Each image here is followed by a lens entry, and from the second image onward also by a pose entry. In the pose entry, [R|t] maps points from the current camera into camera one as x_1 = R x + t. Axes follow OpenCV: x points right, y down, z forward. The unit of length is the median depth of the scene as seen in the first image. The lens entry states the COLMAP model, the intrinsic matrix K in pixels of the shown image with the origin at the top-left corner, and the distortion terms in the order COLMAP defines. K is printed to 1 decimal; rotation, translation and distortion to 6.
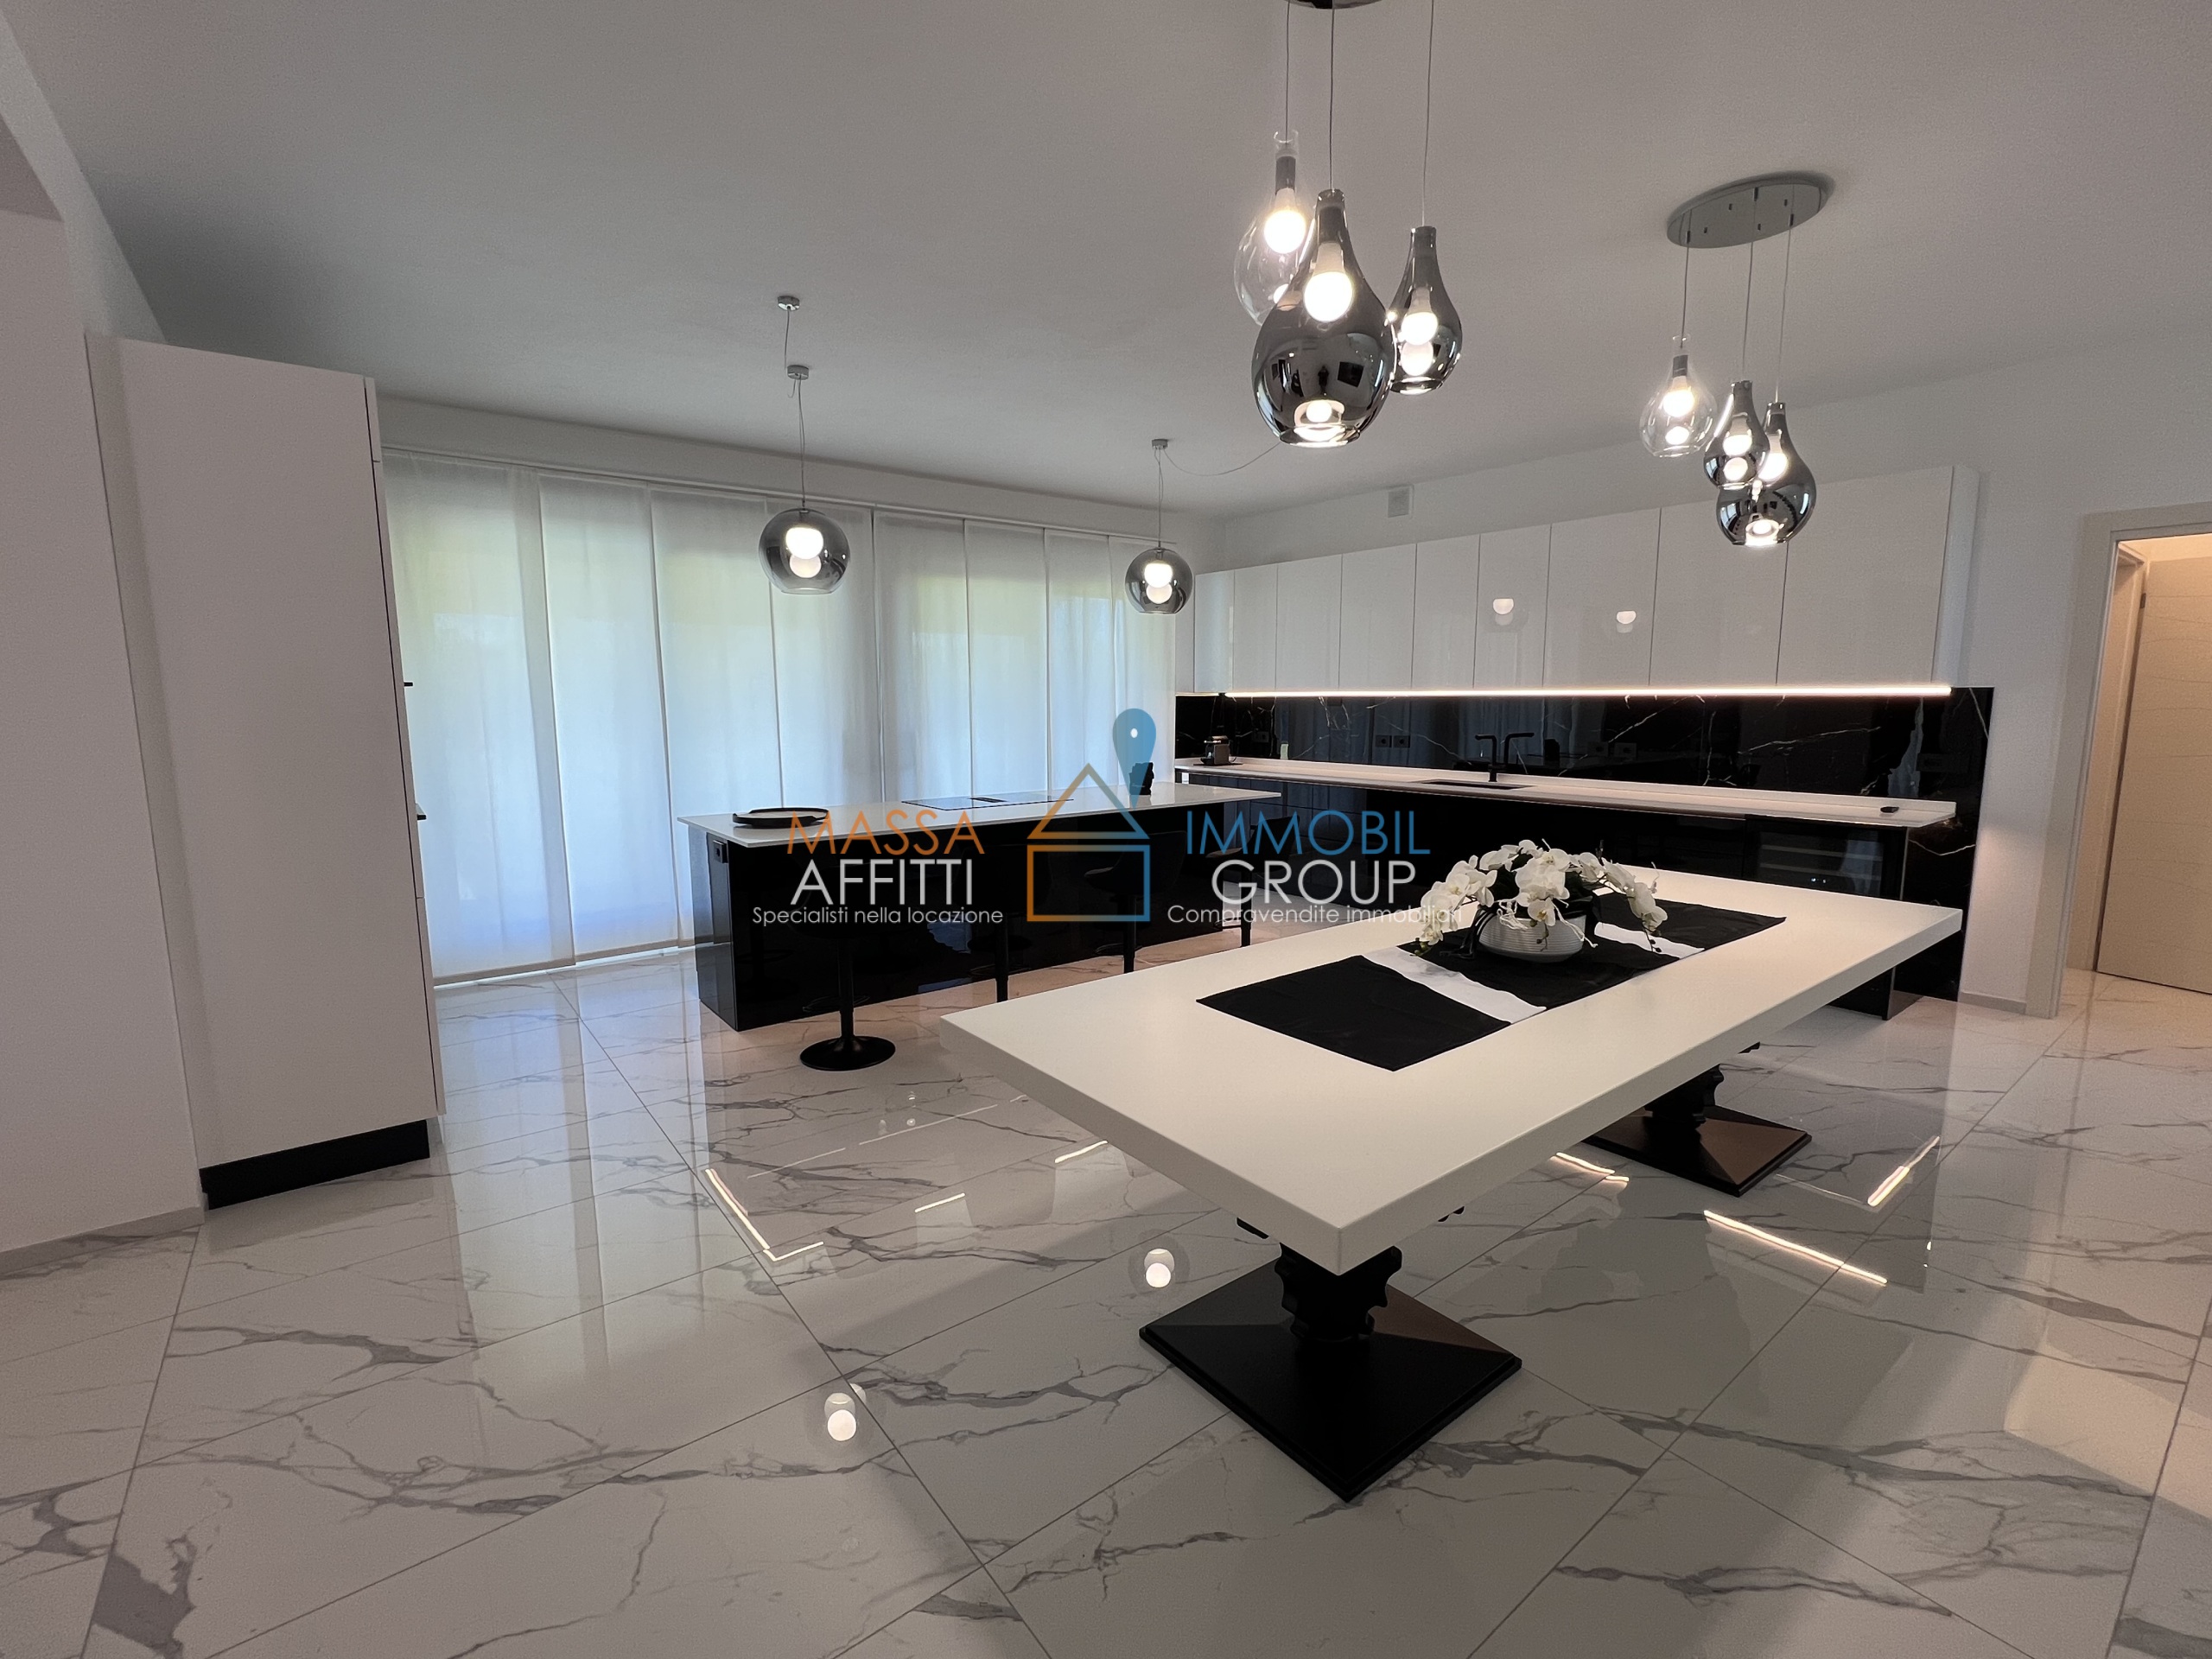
lens RADIAL K [[975.1, 0, 1107.8], [0, 975.1, 827.1], [0, 0, 1]] dist [0.000807, 0.000307]
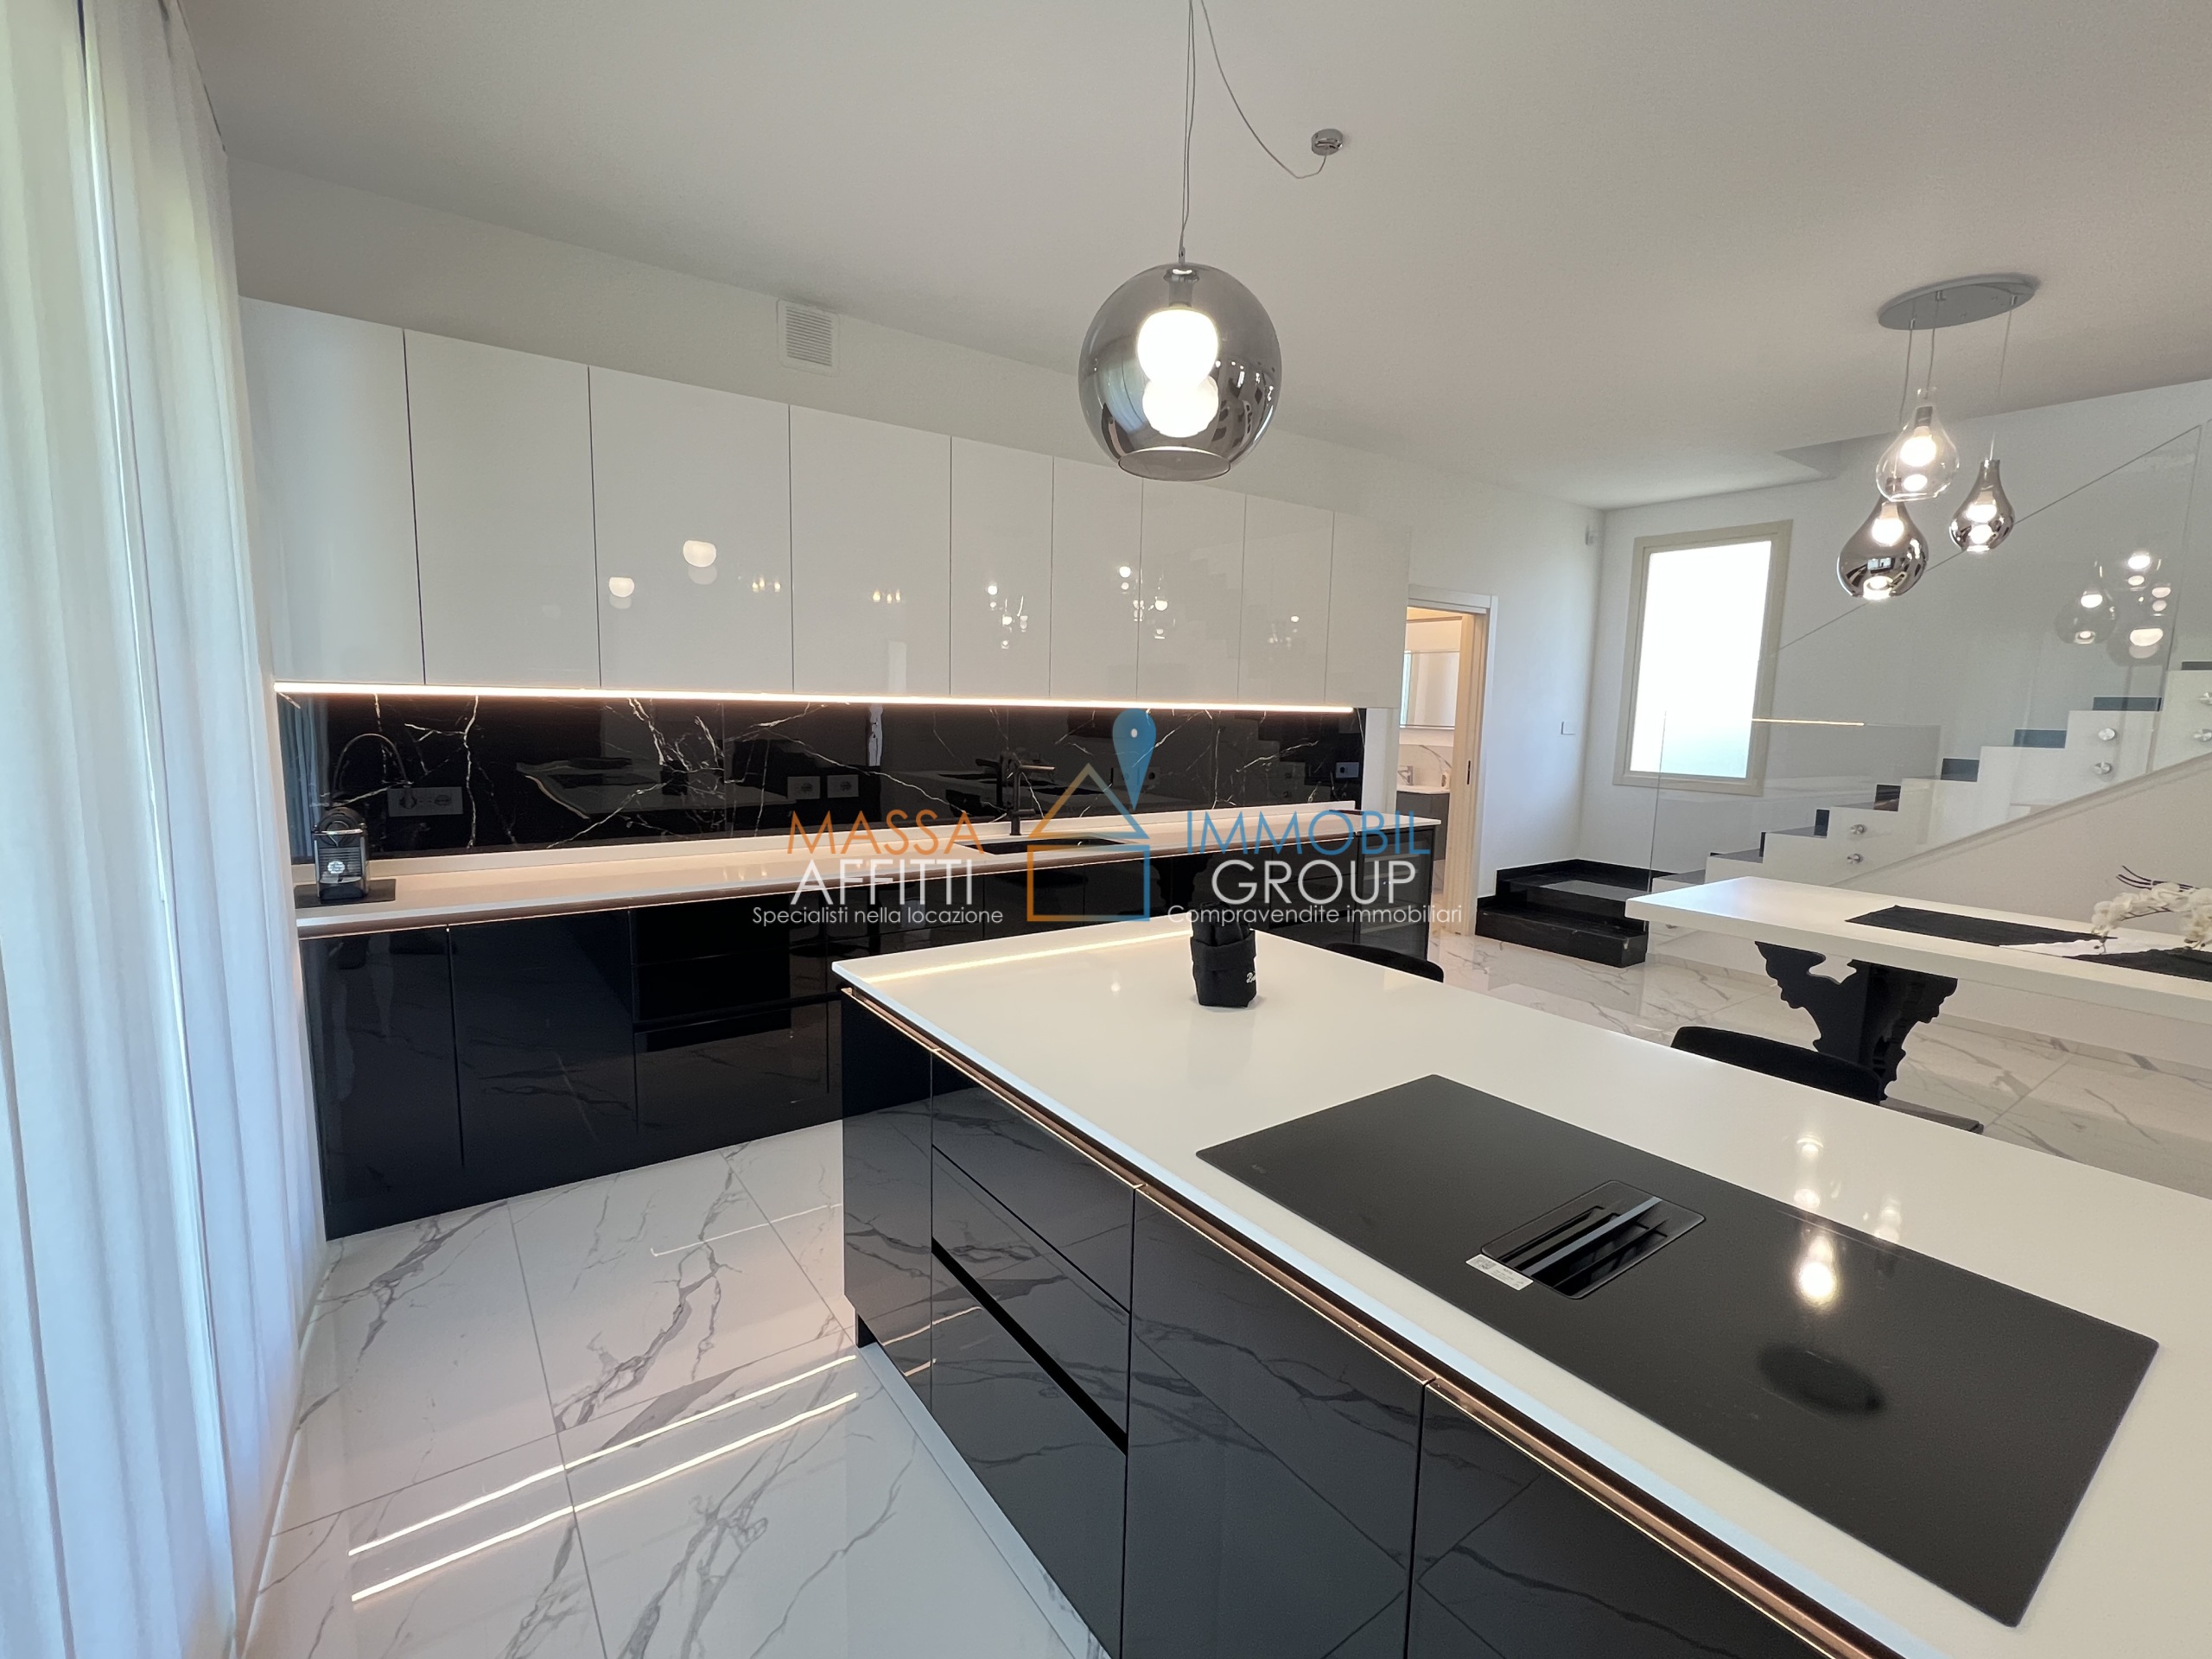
lens RADIAL K [[975.1, 0, 1106.6], [0, 975.1, 824.3], [0, 0, 1]] dist [0.000807, 0.000307]
pose [[0.028965, -0.118319, 0.992553, -0.359136], [0.110563, 0.987256, 0.114461, -0.170042], [-0.993447, 0.106425, 0.041678, 1.252308]]
